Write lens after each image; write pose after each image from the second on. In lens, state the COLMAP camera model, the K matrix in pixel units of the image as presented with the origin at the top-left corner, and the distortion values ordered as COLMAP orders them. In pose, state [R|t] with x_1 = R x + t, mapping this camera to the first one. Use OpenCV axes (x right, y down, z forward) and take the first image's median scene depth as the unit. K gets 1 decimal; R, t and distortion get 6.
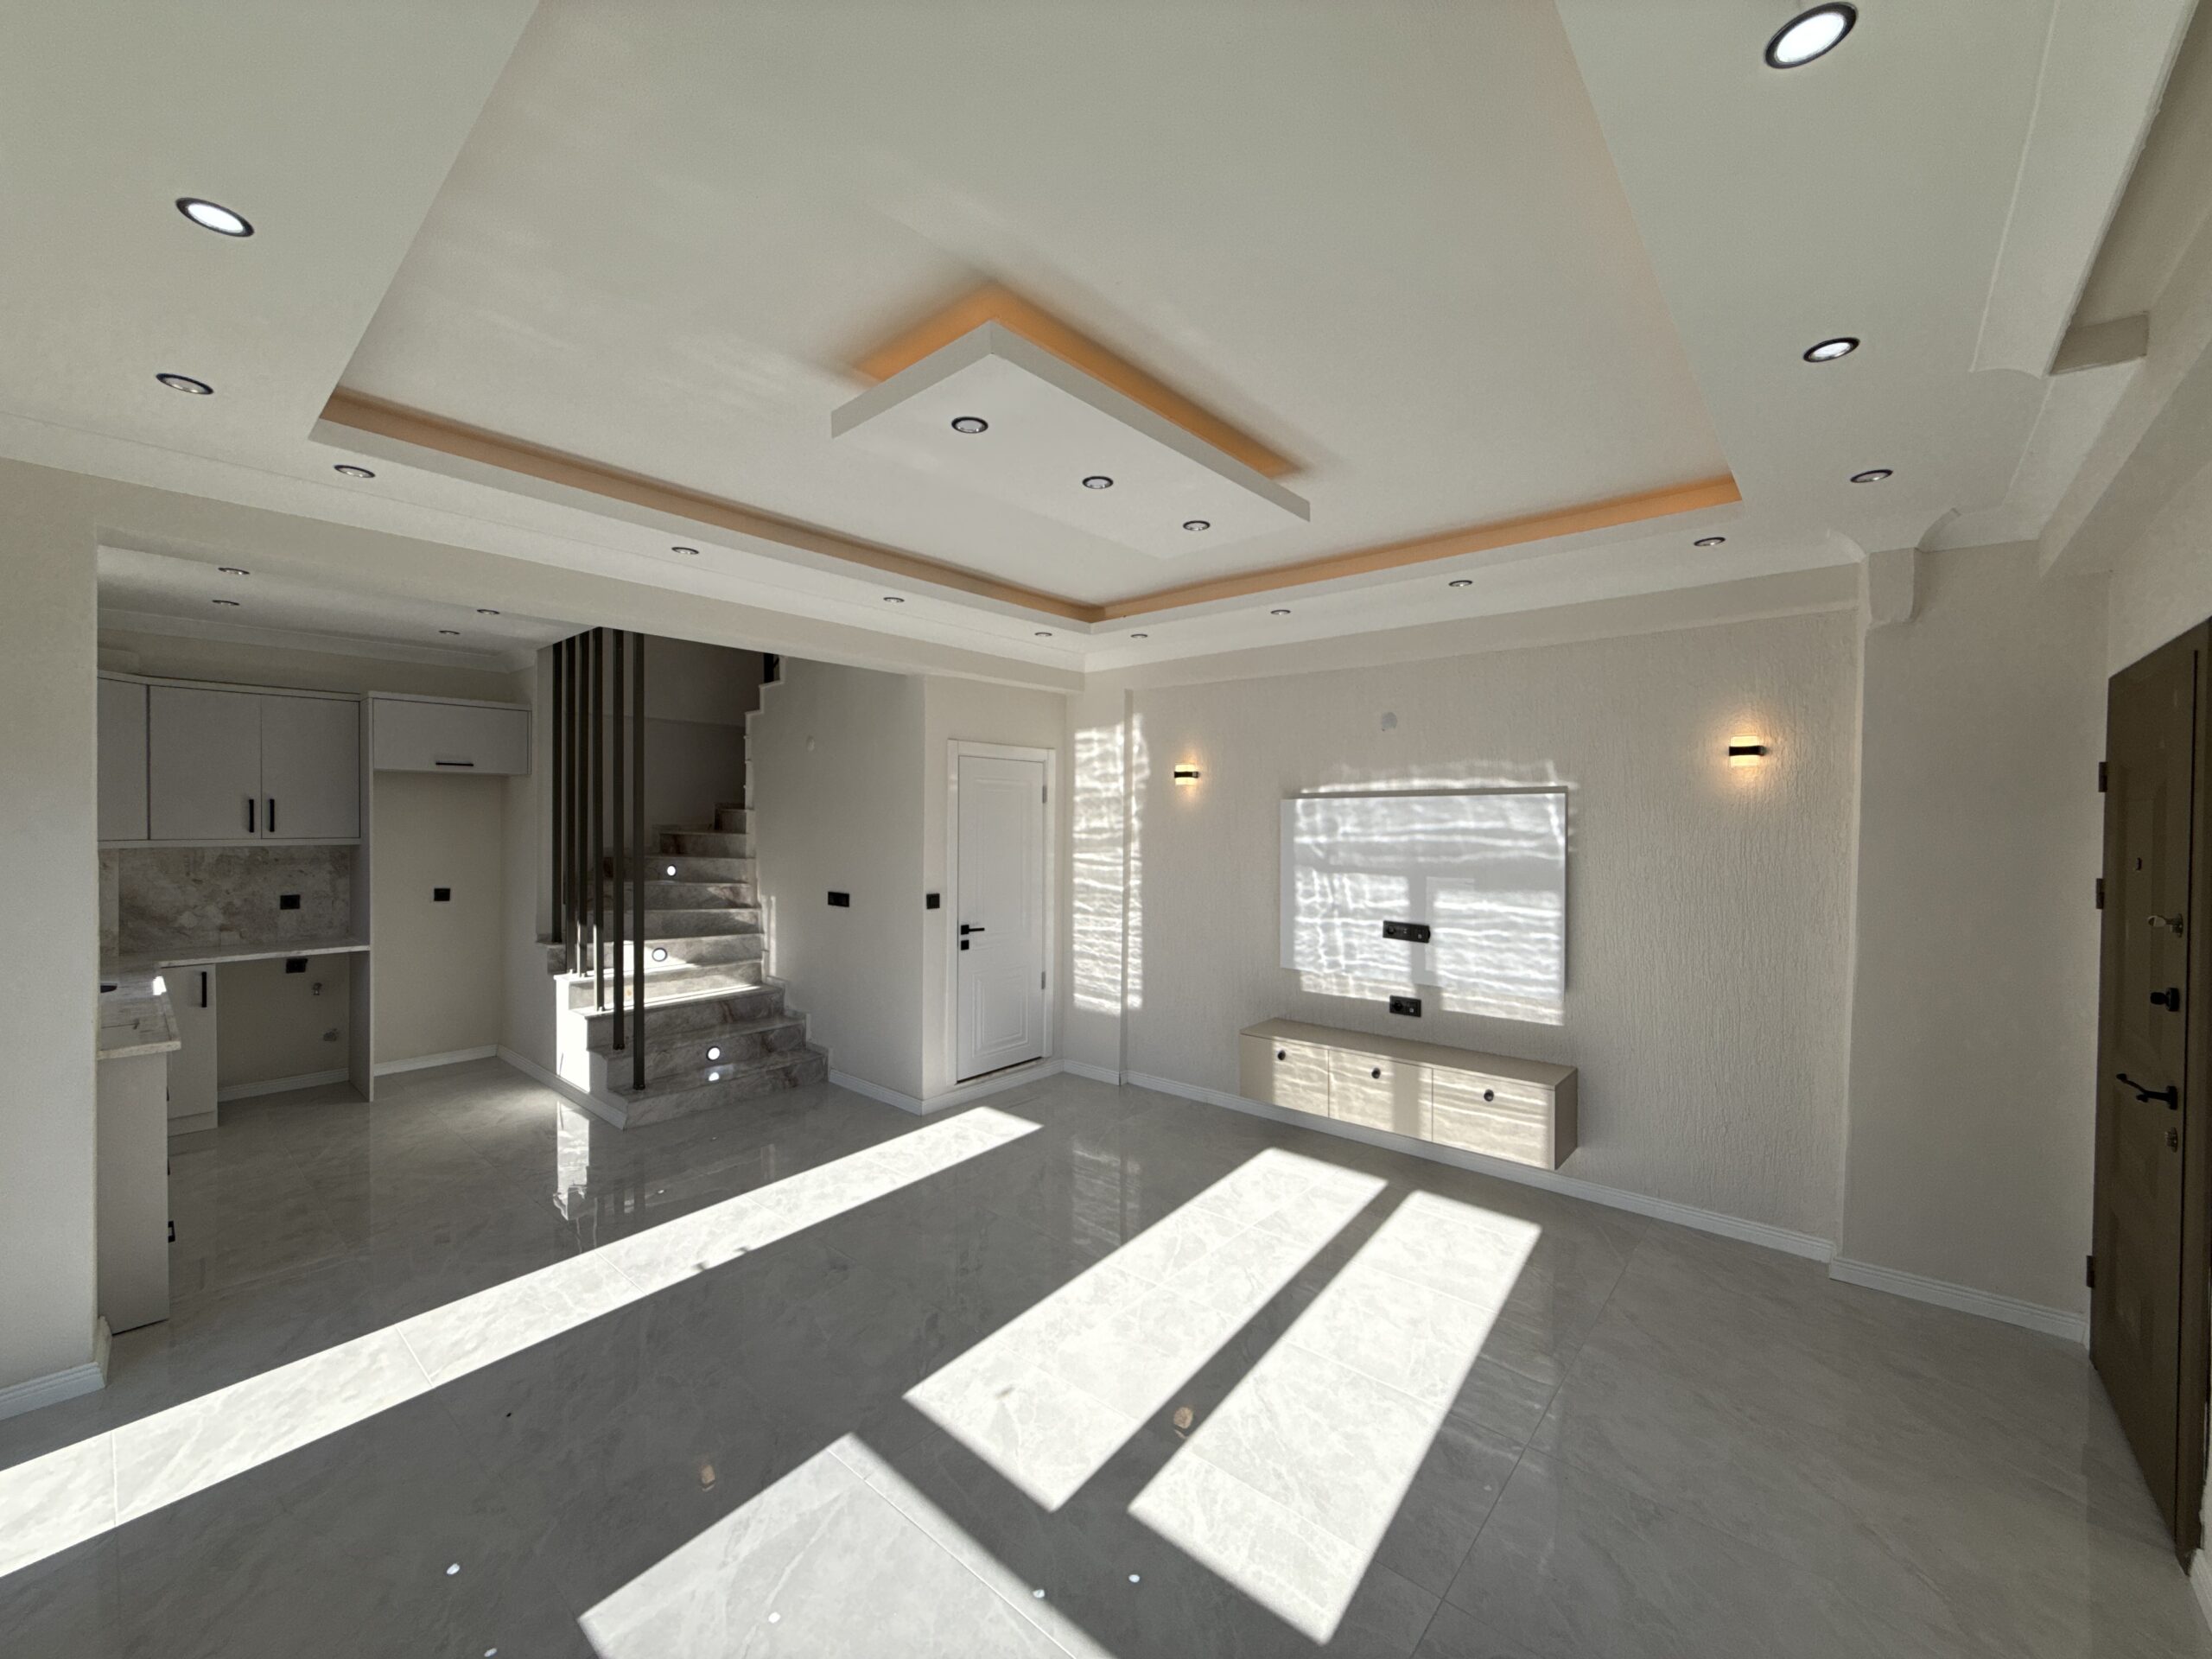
lens RADIAL K [[883.1, 0, 1106.0], [0, 883.1, 829.5], [0, 0, 1]] dist [-0.000014, 0.000568]
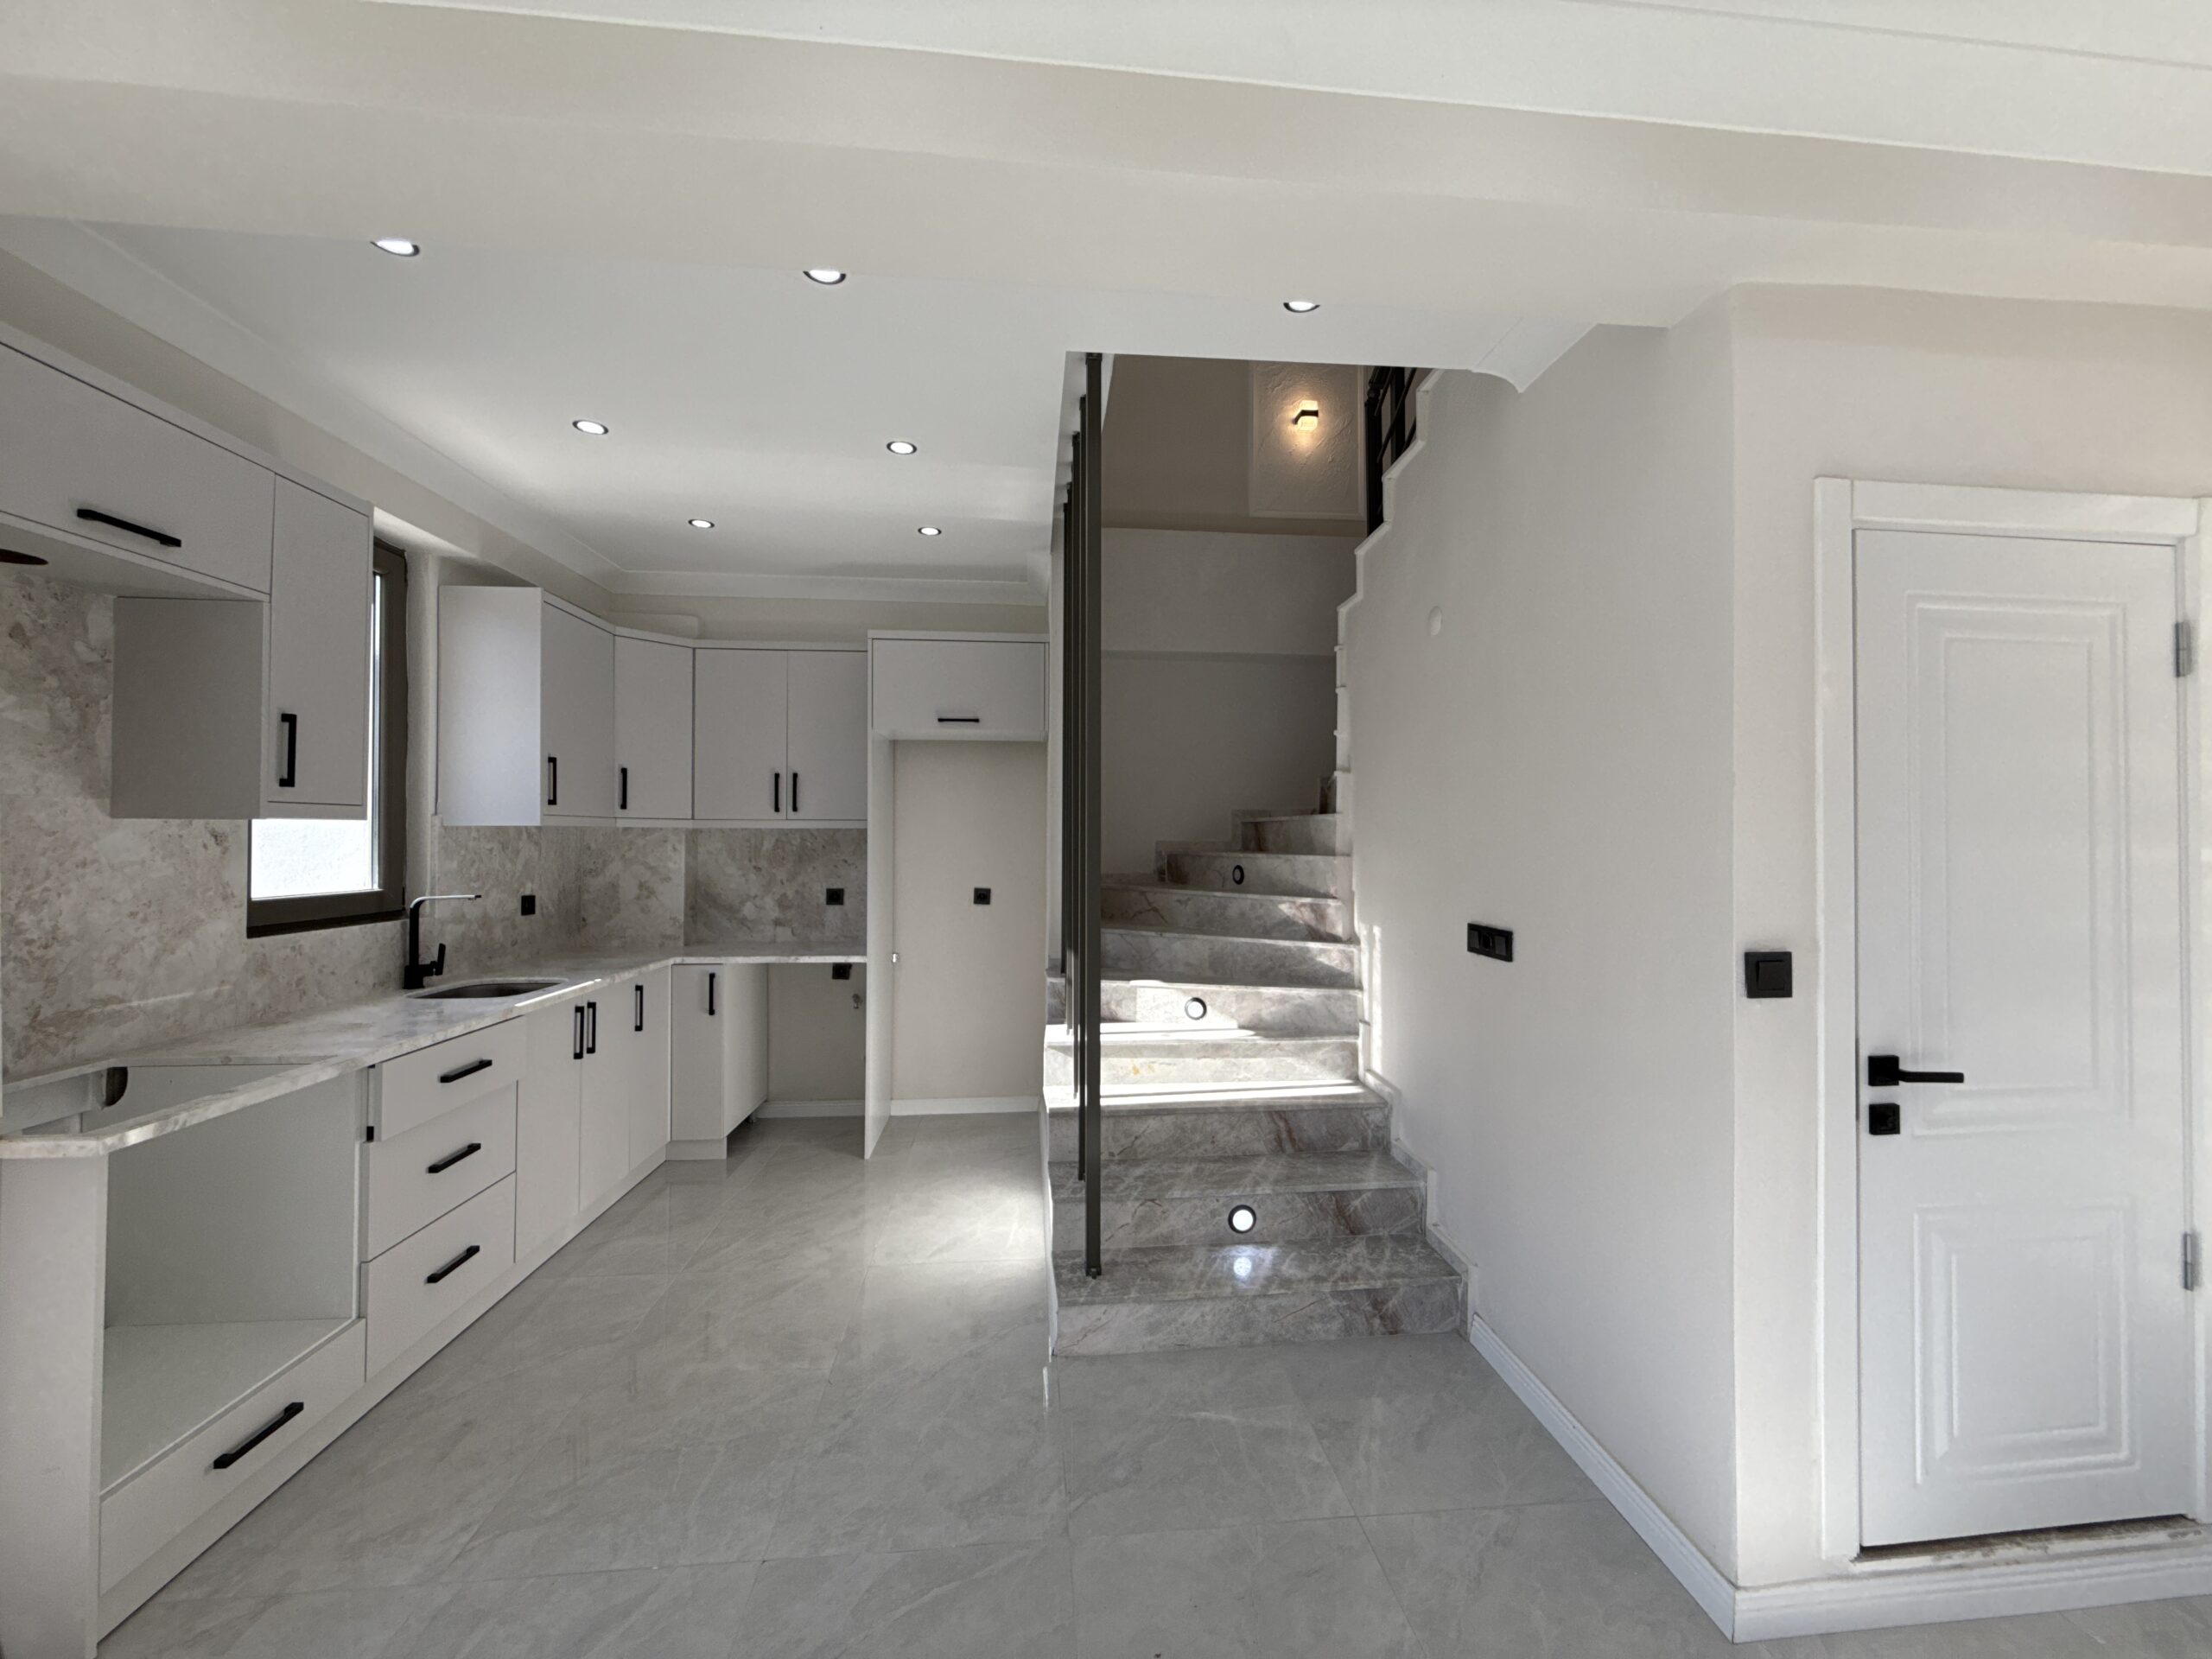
lens RADIAL K [[883.1, 0, 1106.0], [0, 883.1, 829.5], [0, 0, 1]] dist [-0.000014, 0.000568]
pose [[0.722709, -0.010525, -0.691072, -0.148102], [-0.006749, 0.999729, -0.022284, 0.036732], [0.691119, 0.020769, 0.722442, 0.601492]]
